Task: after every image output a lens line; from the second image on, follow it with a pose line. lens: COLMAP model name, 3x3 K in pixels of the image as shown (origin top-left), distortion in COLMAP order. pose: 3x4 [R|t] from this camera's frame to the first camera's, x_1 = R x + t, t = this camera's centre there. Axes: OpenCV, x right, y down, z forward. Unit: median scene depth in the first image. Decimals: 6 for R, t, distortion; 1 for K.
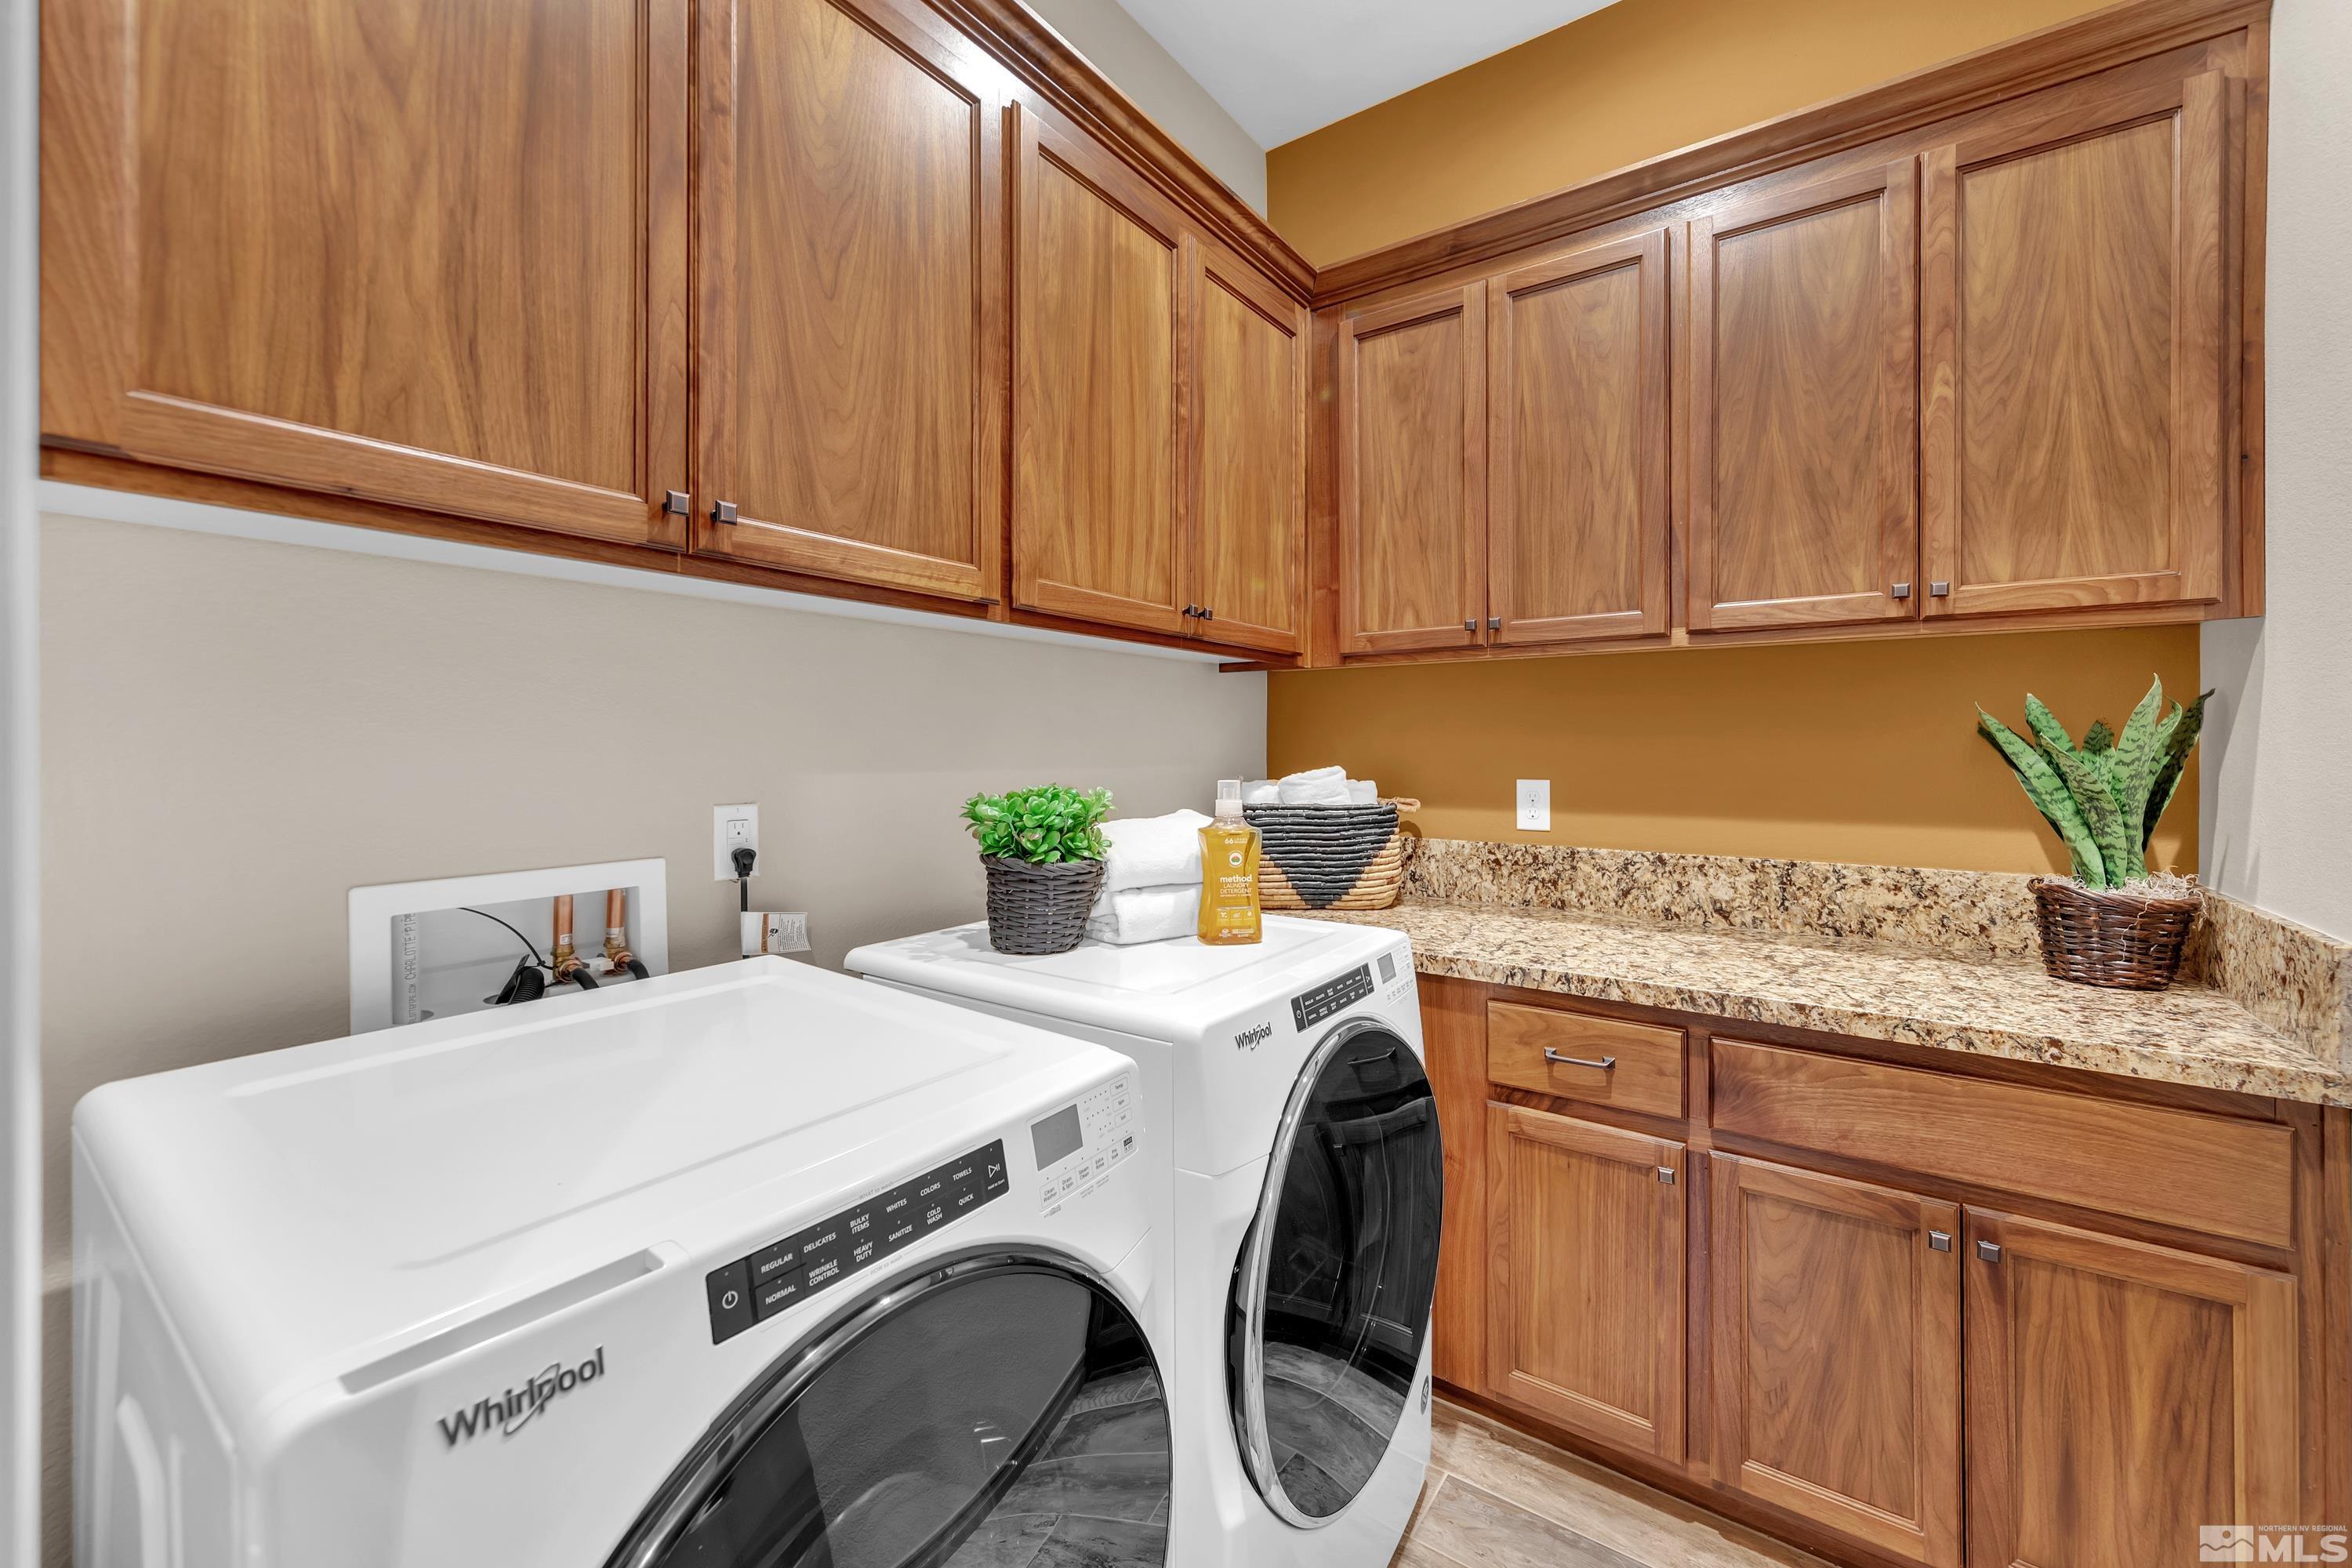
lens RADIAL K [[943.9, 0, 1172.4], [0, 943.9, 741.5], [0, 0, 1]] dist [-0.000483, 0.000088]
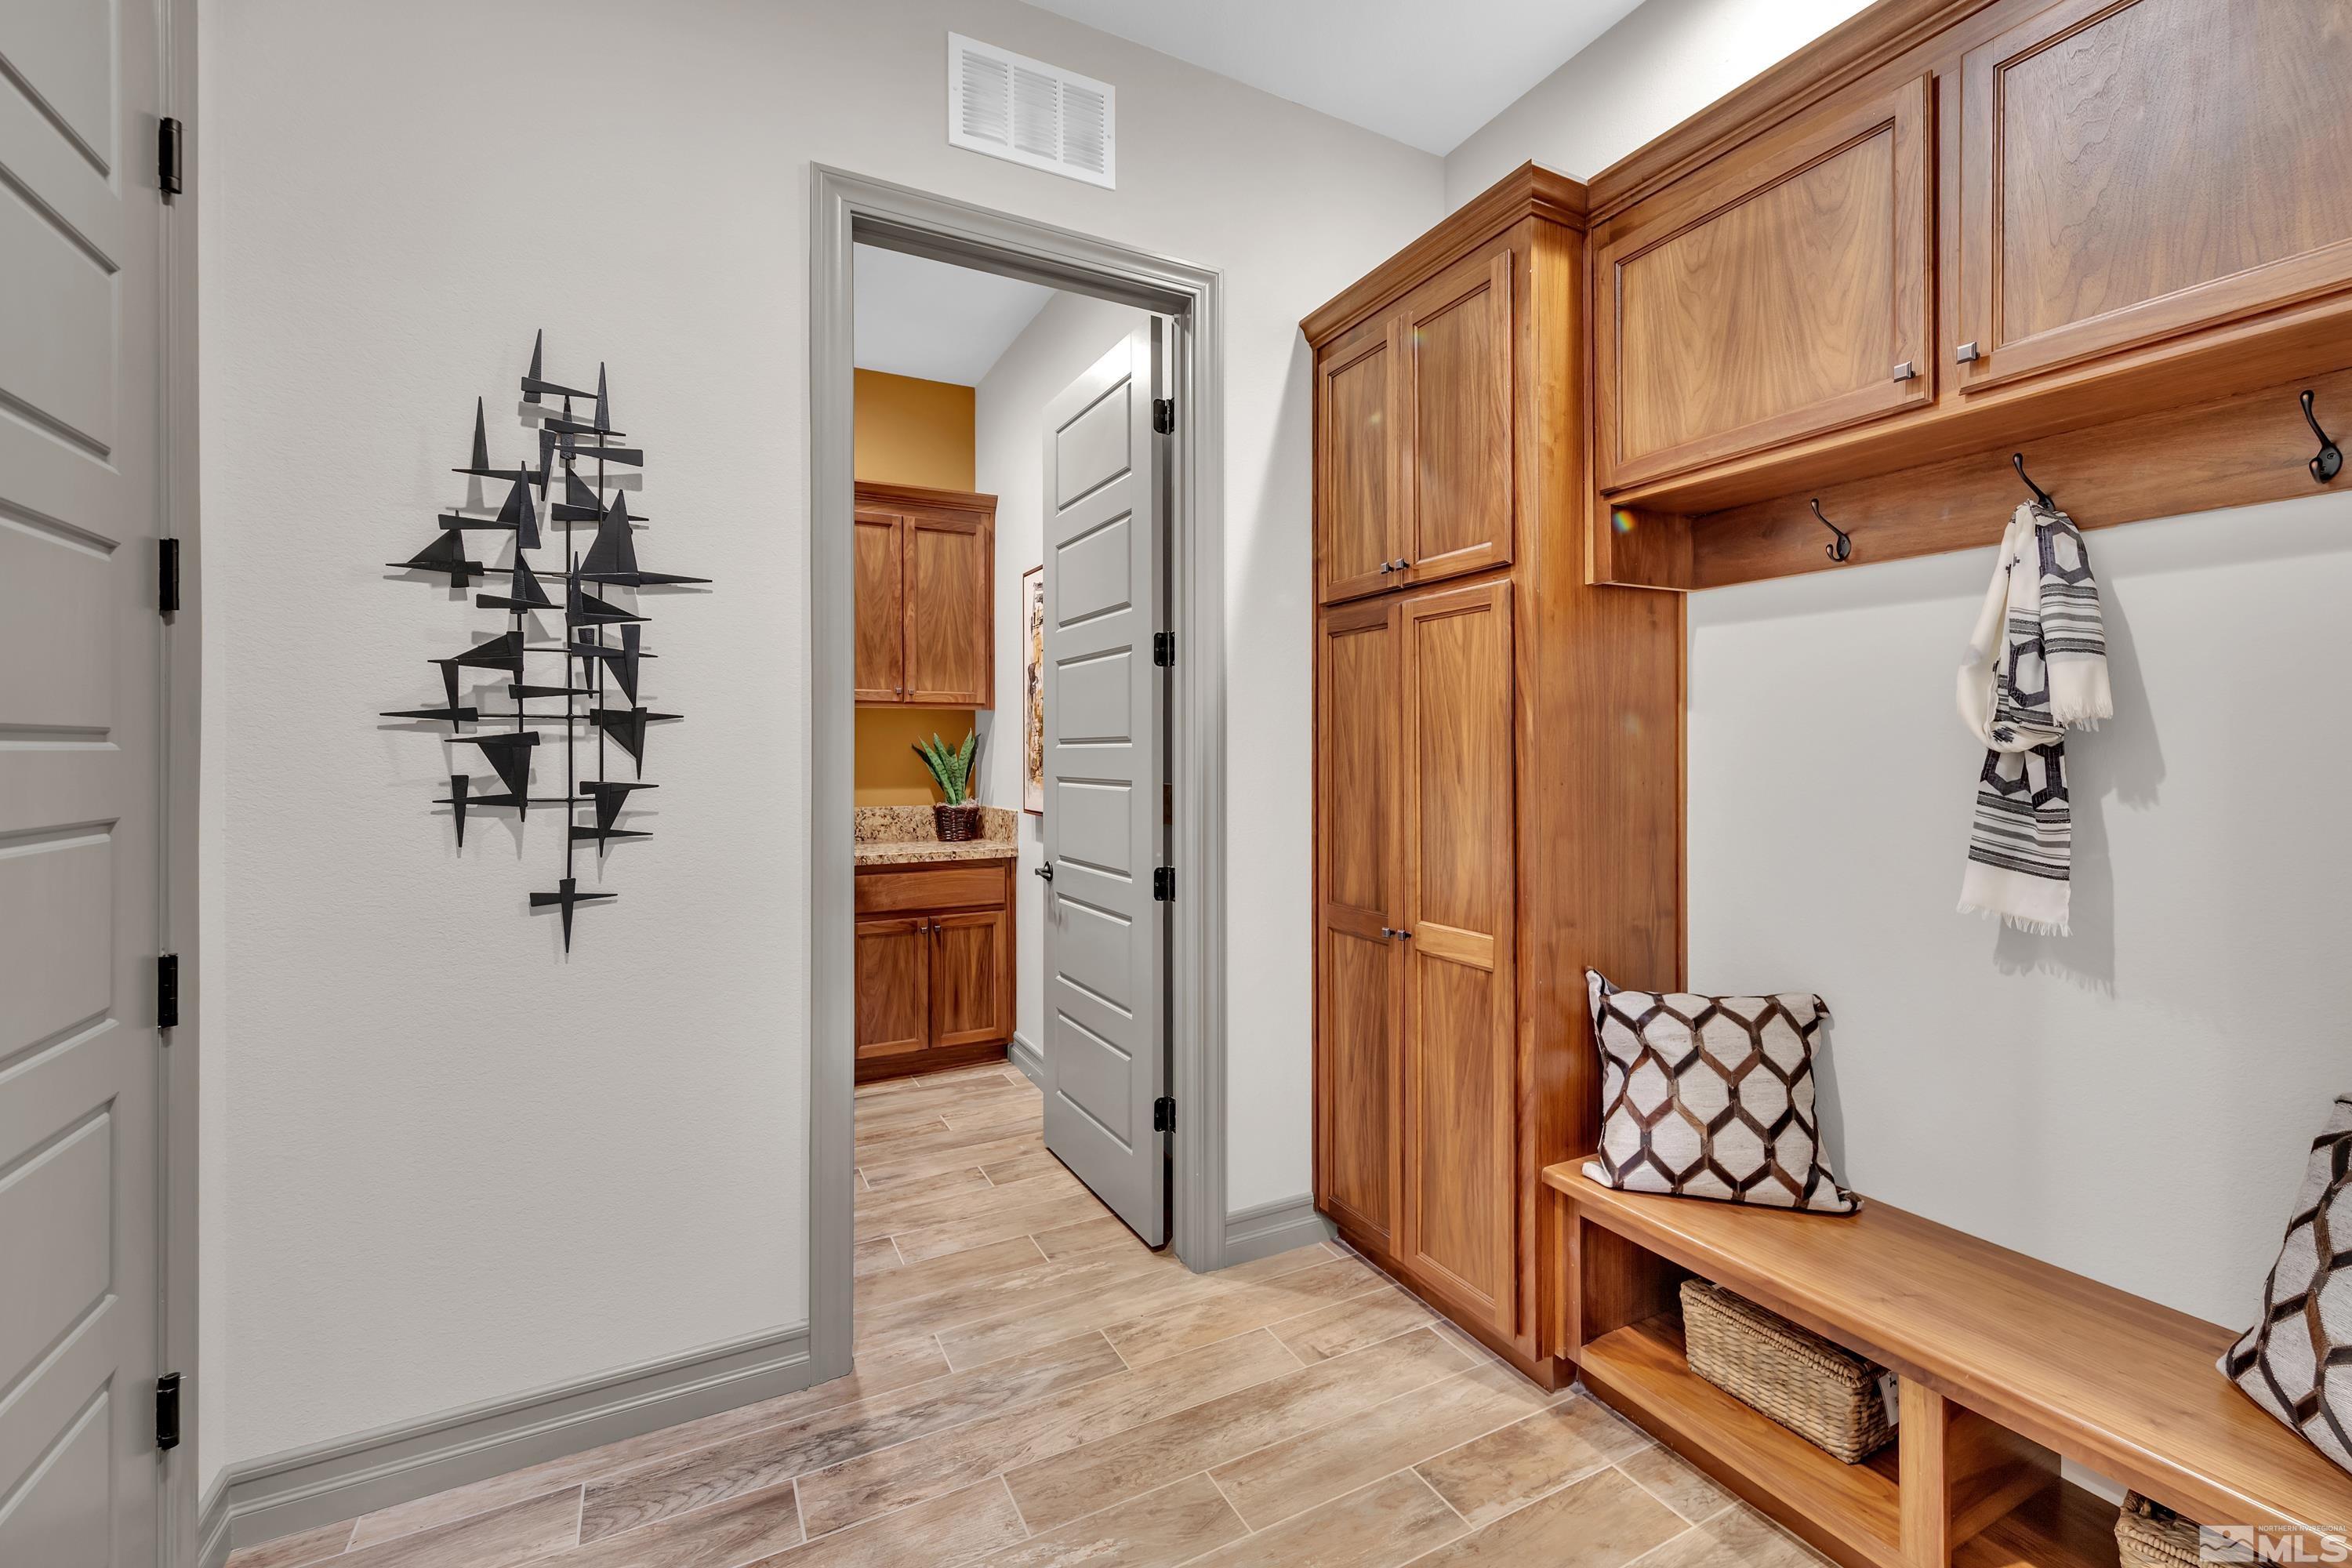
lens RADIAL K [[943.9, 0, 1172.4], [0, 943.9, 741.5], [0, 0, 1]] dist [-0.000483, 0.000088]
pose [[0.457007, 0.003729, 0.889455, -1.152969], [0.002090, 0.999984, -0.005267, -0.013313], [-0.889461, 0.004266, 0.456992, -0.806590]]
